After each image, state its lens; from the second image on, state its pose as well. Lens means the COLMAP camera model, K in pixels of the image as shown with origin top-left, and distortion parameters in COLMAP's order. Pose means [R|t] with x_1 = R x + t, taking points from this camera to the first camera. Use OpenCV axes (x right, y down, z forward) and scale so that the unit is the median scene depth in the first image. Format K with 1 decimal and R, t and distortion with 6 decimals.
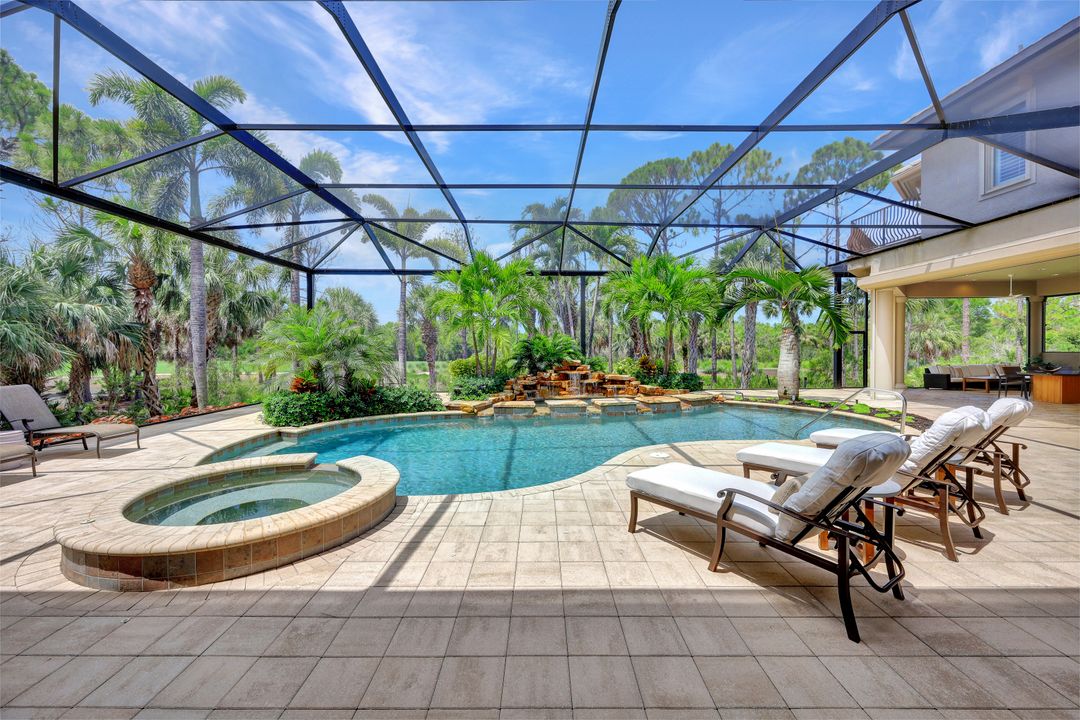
lens RADIAL K [[434.2, 0, 536.2], [0, 434.2, 349.5], [0, 0, 1]] dist [-0.002635, -0.000146]
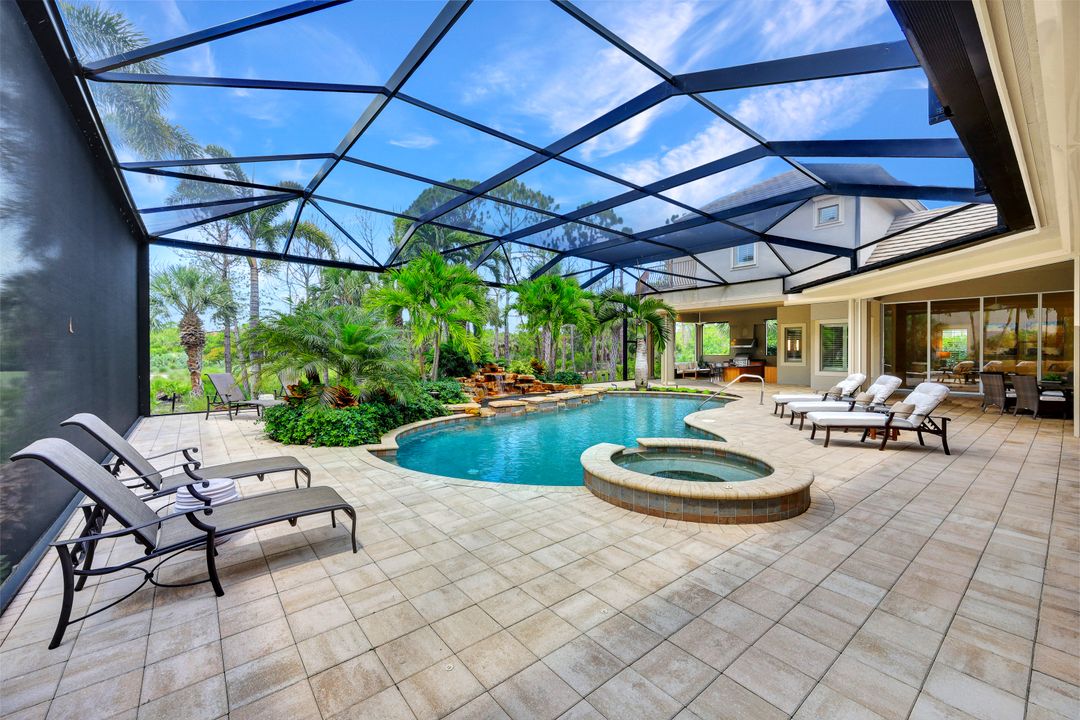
lens RADIAL K [[434.2, 0, 536.2], [0, 434.2, 349.5], [0, 0, 1]] dist [-0.002635, -0.000146]
pose [[0.774251, 0.005818, 0.632852, -0.535684], [-0.000620, 0.999964, -0.008434, -0.000558], [-0.632878, 0.006137, 0.774227, 0.084144]]
